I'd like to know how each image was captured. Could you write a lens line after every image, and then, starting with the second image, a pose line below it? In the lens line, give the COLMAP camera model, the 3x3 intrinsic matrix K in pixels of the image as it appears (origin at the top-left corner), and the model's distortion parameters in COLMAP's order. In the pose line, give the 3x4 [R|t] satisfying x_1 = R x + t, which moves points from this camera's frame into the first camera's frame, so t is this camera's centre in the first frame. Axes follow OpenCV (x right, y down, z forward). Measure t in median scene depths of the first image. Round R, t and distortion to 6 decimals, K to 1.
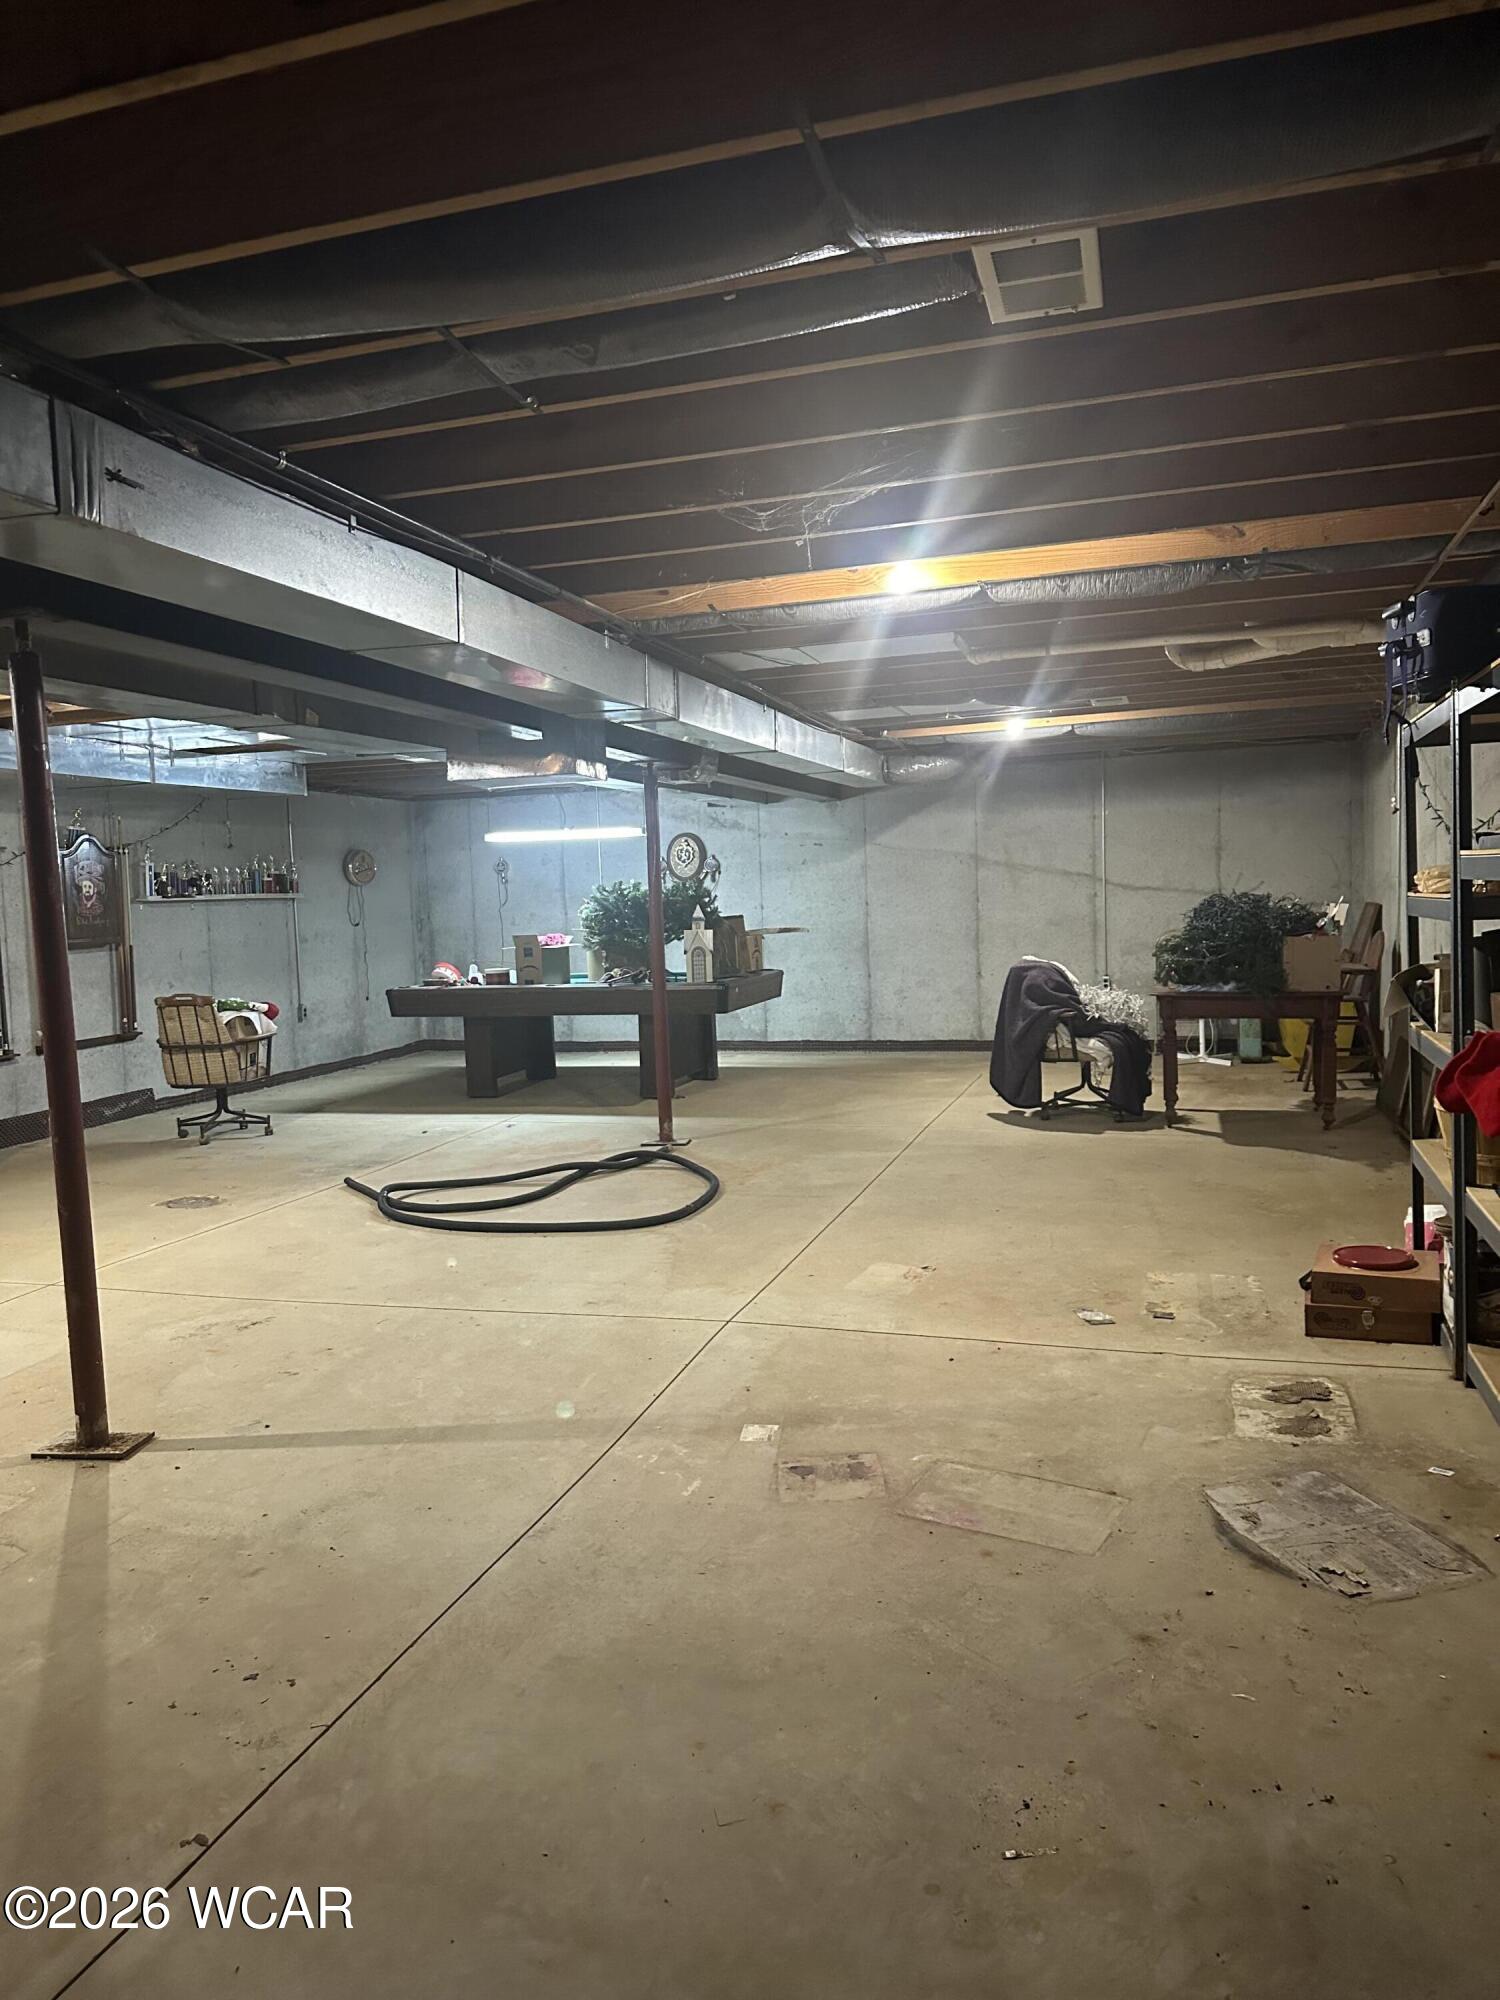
lens RADIAL K [[1408.1, 0, 750.0], [0, 1408.1, 1000.0], [0, 0, 1]] dist [0.228736, -0.458131]
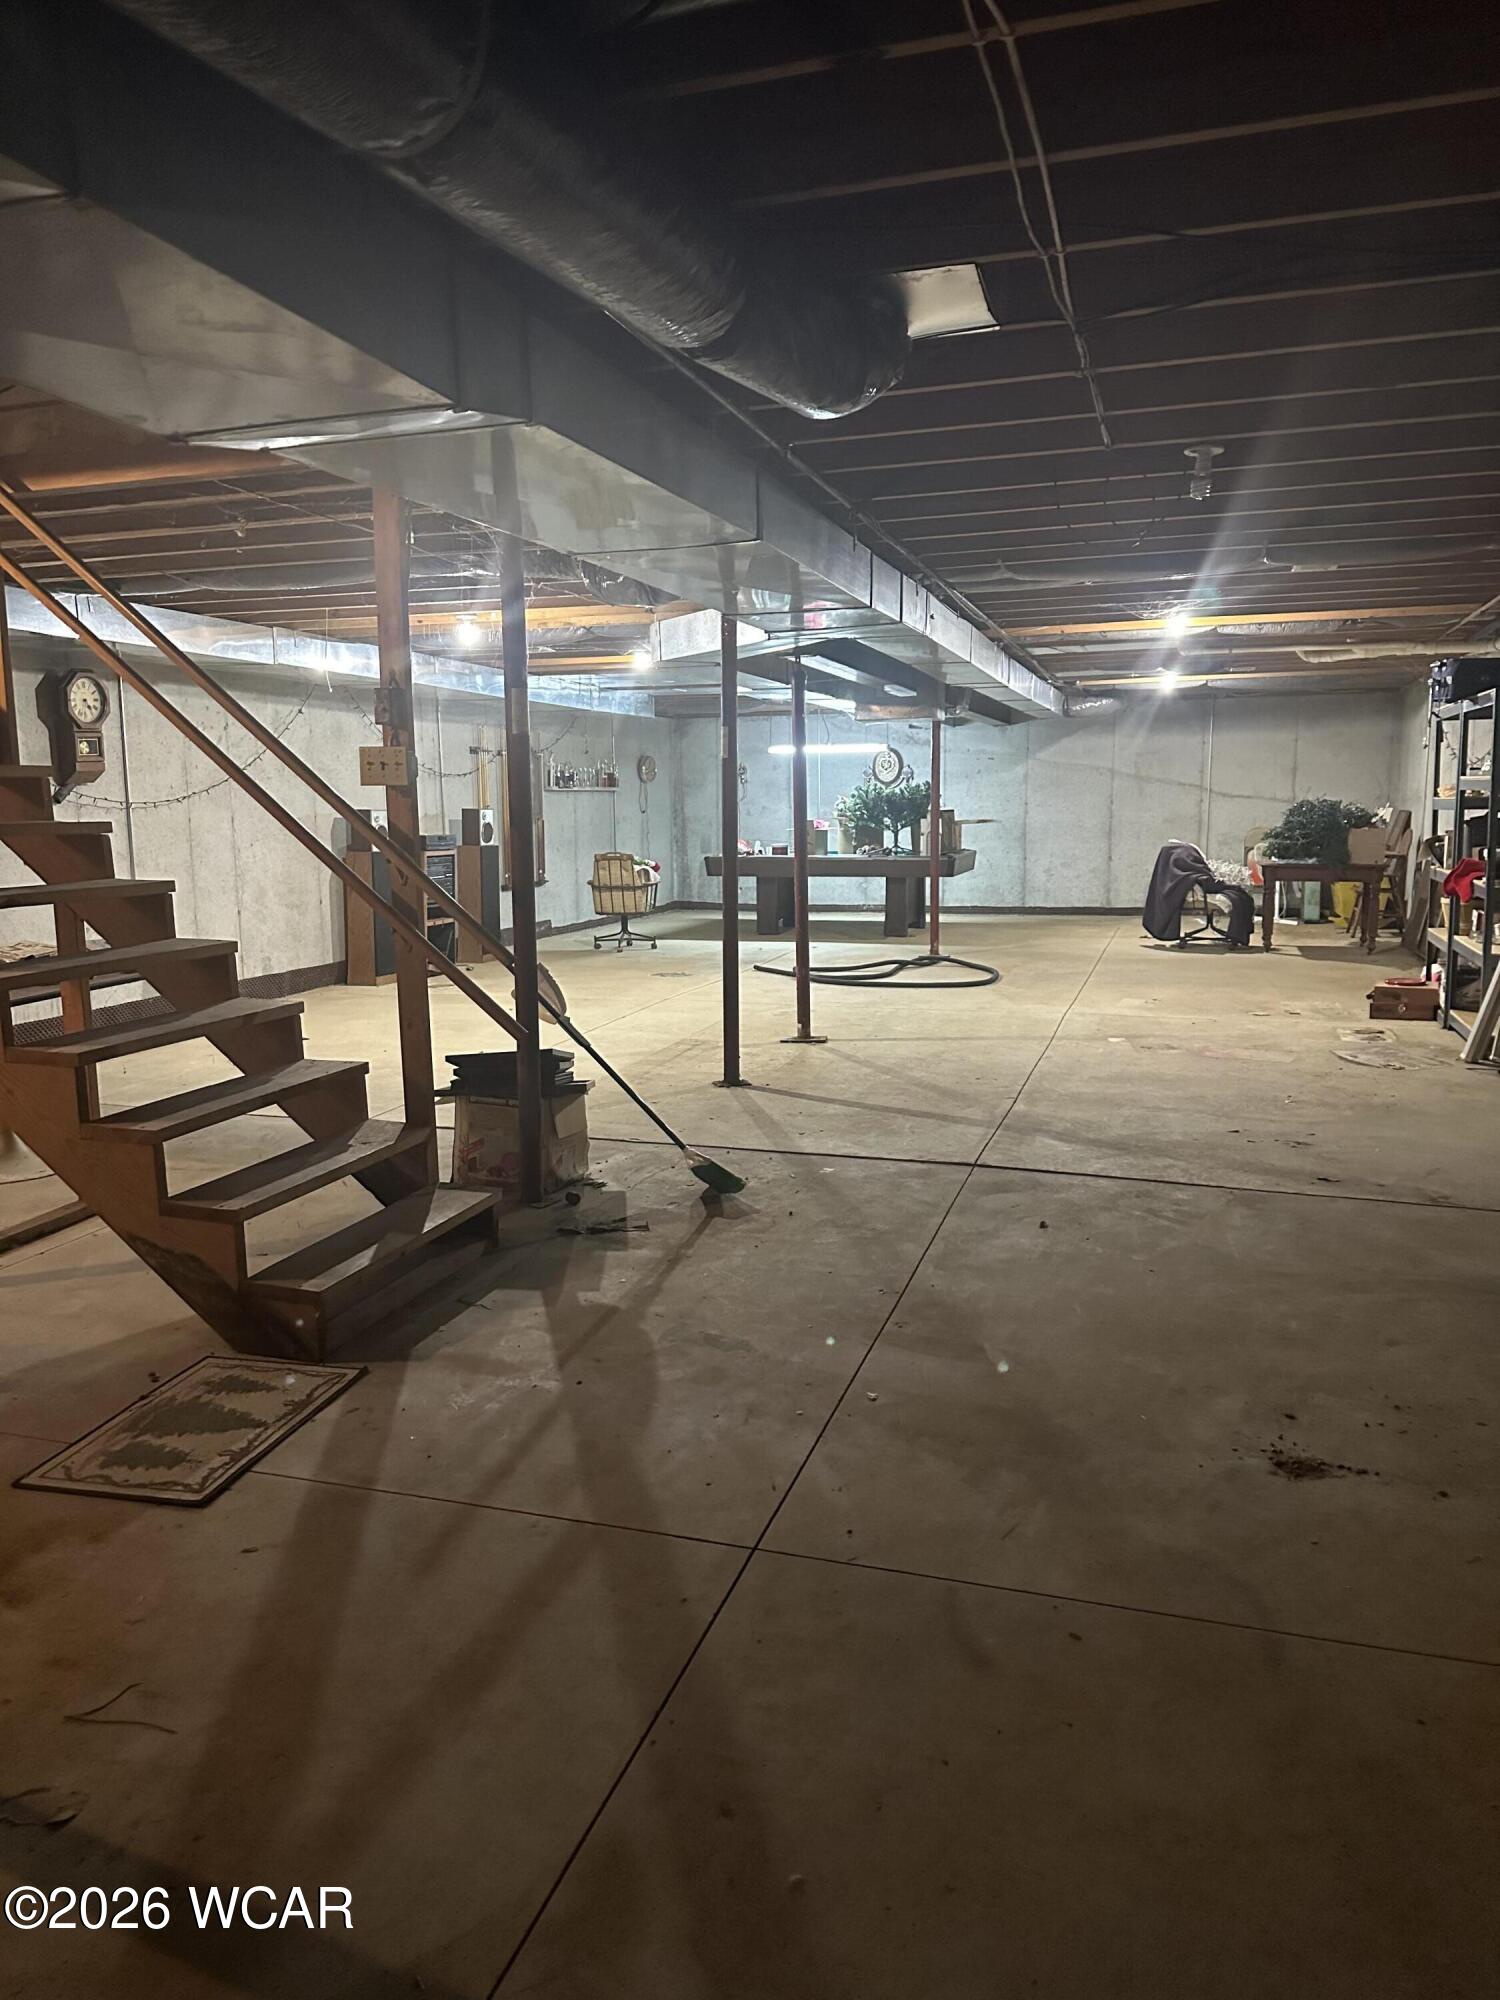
lens RADIAL K [[1408.1, 0, 750.0], [0, 1408.1, 1000.0], [0, 0, 1]] dist [0.228736, -0.458131]
pose [[0.999630, 0.026974, -0.003484, -0.226496], [-0.026686, 0.997475, 0.065809, 0.047316], [0.005250, -0.065692, 0.997826, -0.485789]]
